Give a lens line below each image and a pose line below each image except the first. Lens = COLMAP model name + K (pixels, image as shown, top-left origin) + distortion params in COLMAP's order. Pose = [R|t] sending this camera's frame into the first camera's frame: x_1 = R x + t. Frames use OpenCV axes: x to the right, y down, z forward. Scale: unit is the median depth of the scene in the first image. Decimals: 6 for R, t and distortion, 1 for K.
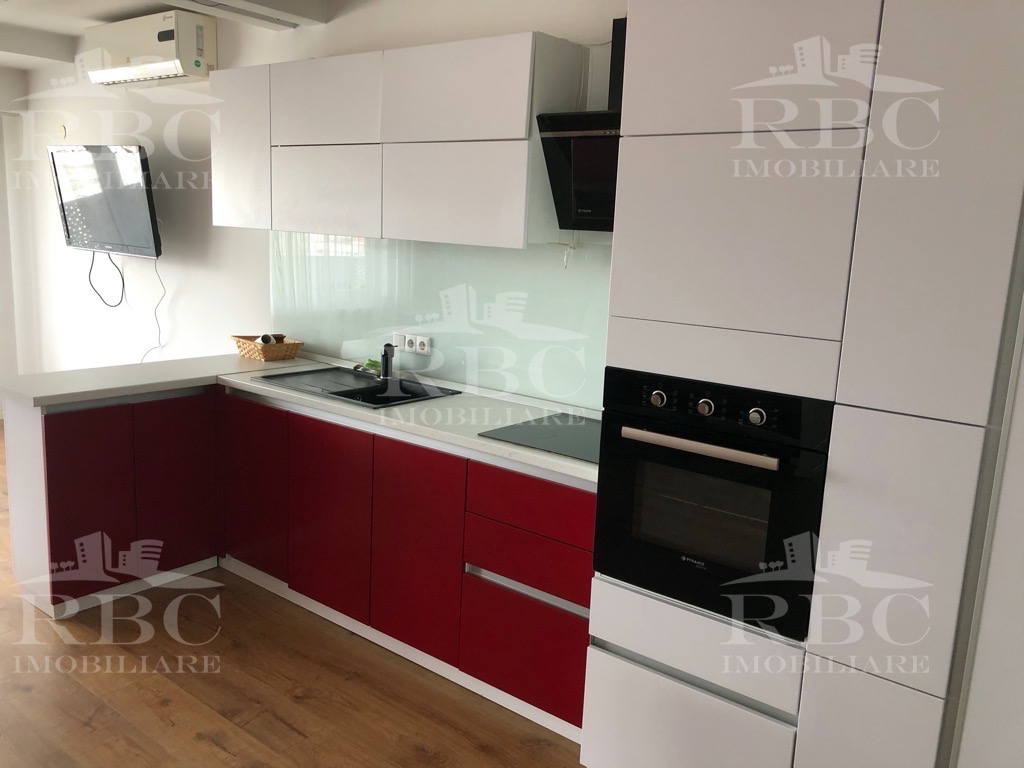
lens RADIAL K [[854.8, 0, 510.0], [0, 854.8, 384.3], [0, 0, 1]] dist [0.032194, -0.008131]
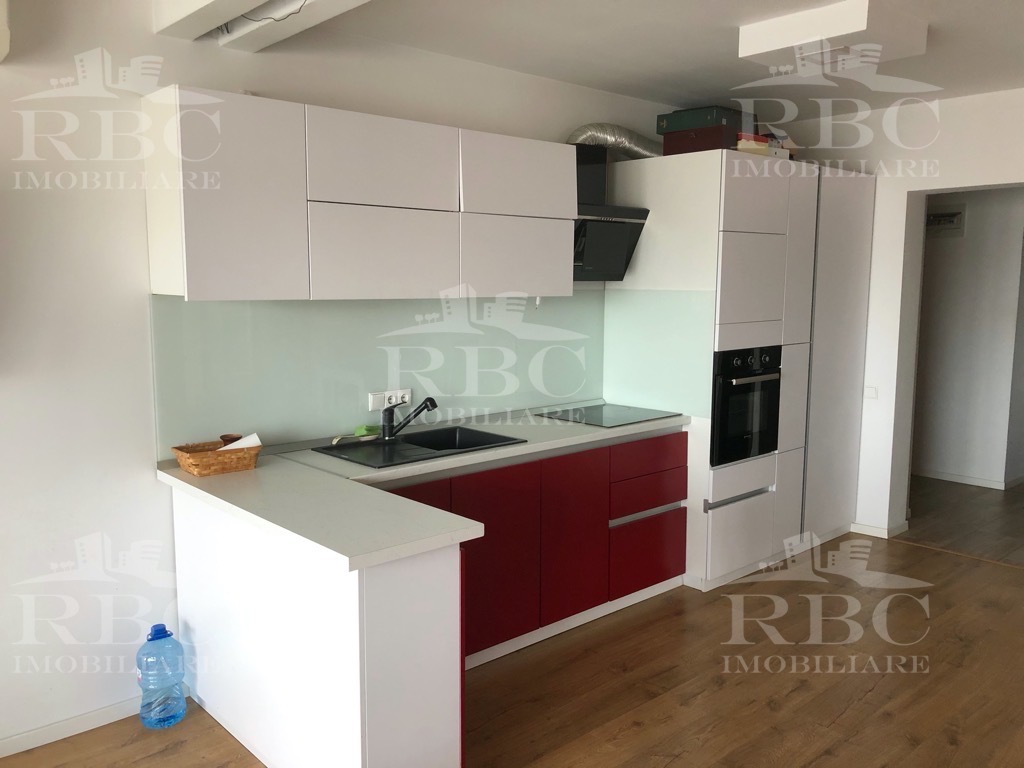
lens RADIAL K [[854.8, 0, 512.6], [0, 854.8, 384.4], [0, 0, 1]] dist [0.032194, -0.008131]
pose [[0.159767, -0.170896, 0.972250, -1.428208], [0.188446, 0.972068, 0.139897, -0.238929], [-0.969001, 0.160866, 0.187509, 0.883237]]
